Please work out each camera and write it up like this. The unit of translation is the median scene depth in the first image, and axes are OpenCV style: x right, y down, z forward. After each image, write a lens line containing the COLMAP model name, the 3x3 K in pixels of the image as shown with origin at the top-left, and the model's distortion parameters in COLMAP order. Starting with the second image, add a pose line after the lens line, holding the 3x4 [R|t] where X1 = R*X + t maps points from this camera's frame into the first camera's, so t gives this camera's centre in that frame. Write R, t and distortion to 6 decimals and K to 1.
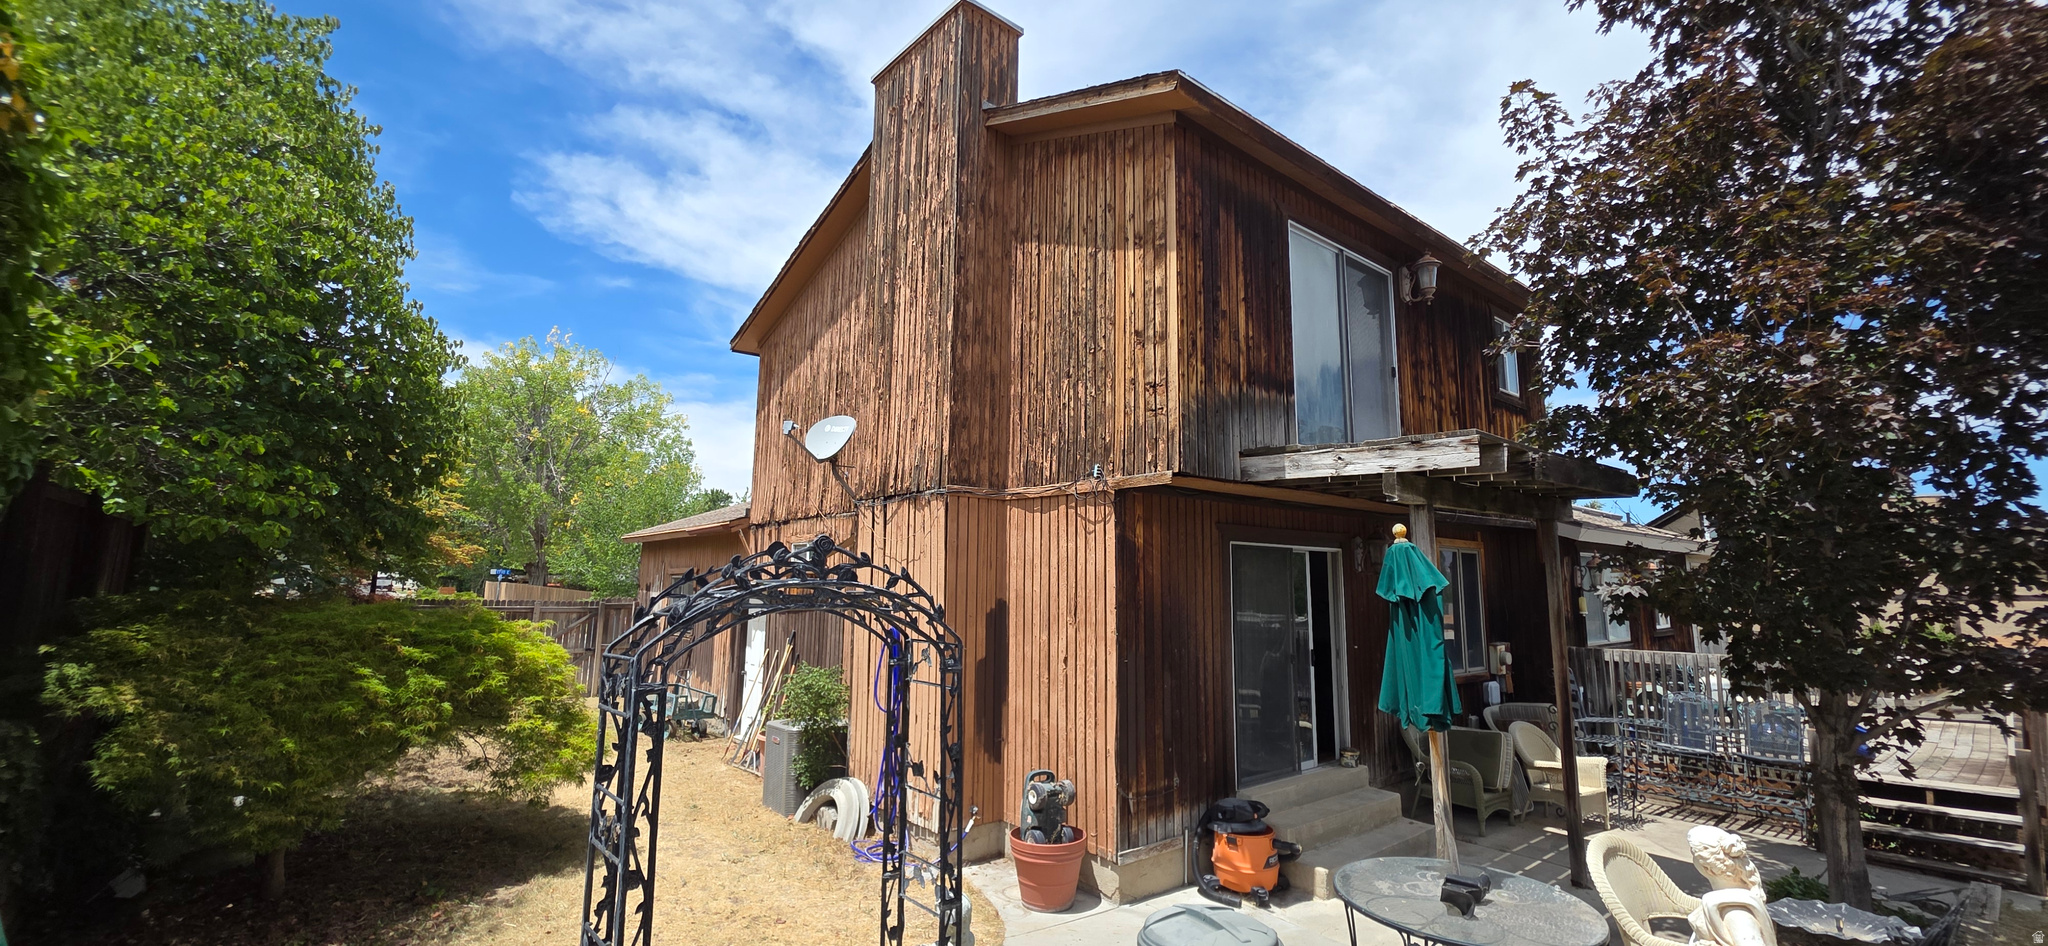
lens RADIAL K [[824.7, 0, 1070.7], [0, 824.7, 449.5], [0, 0, 1]] dist [0.004756, -0.005159]
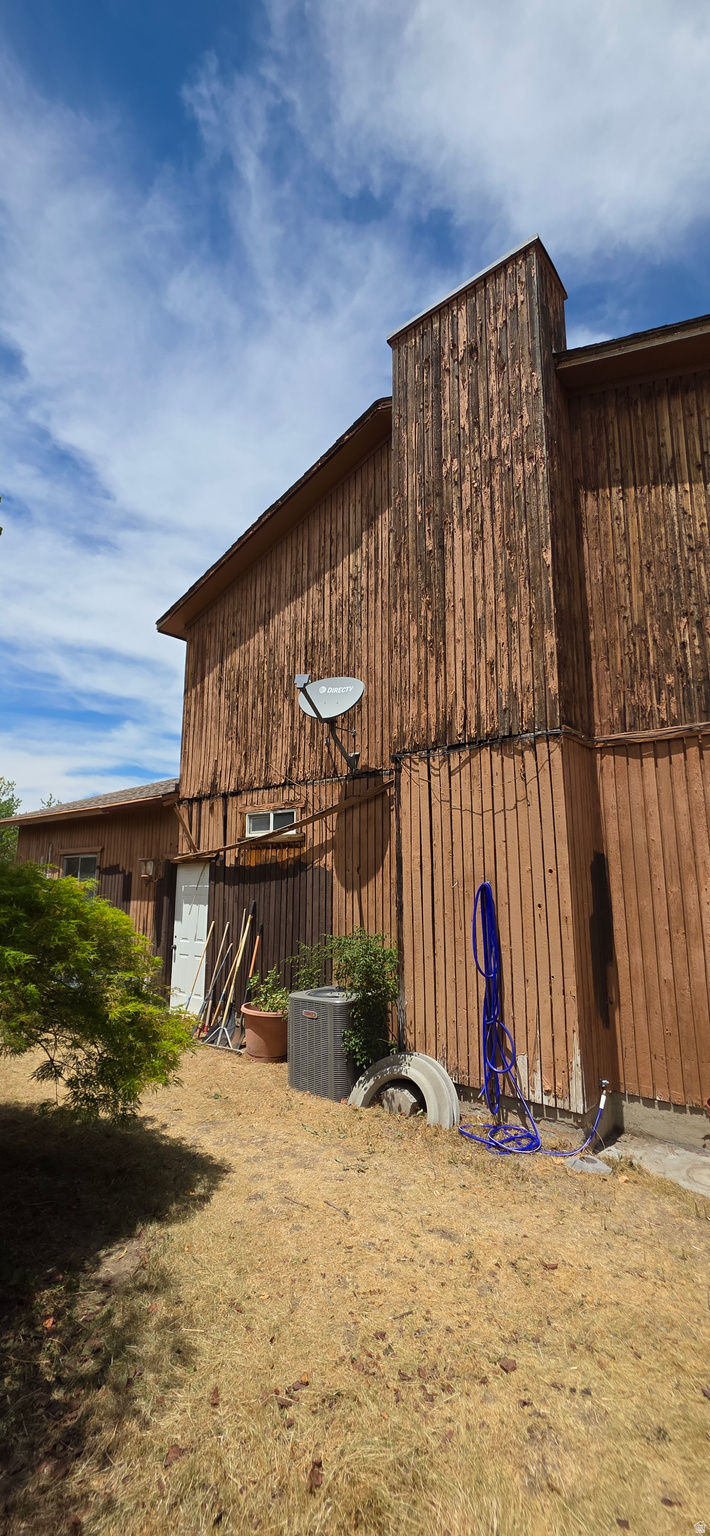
lens RADIAL K [[618.5, 0, 352.6], [0, 618.5, 764.9], [0, 0, 1]] dist [0.004756, -0.005159]
pose [[0.985074, 0.019608, 0.171010, -0.449651], [-0.014099, 0.999344, -0.033370, 0.102476], [-0.171552, 0.030461, 0.984704, 0.325888]]
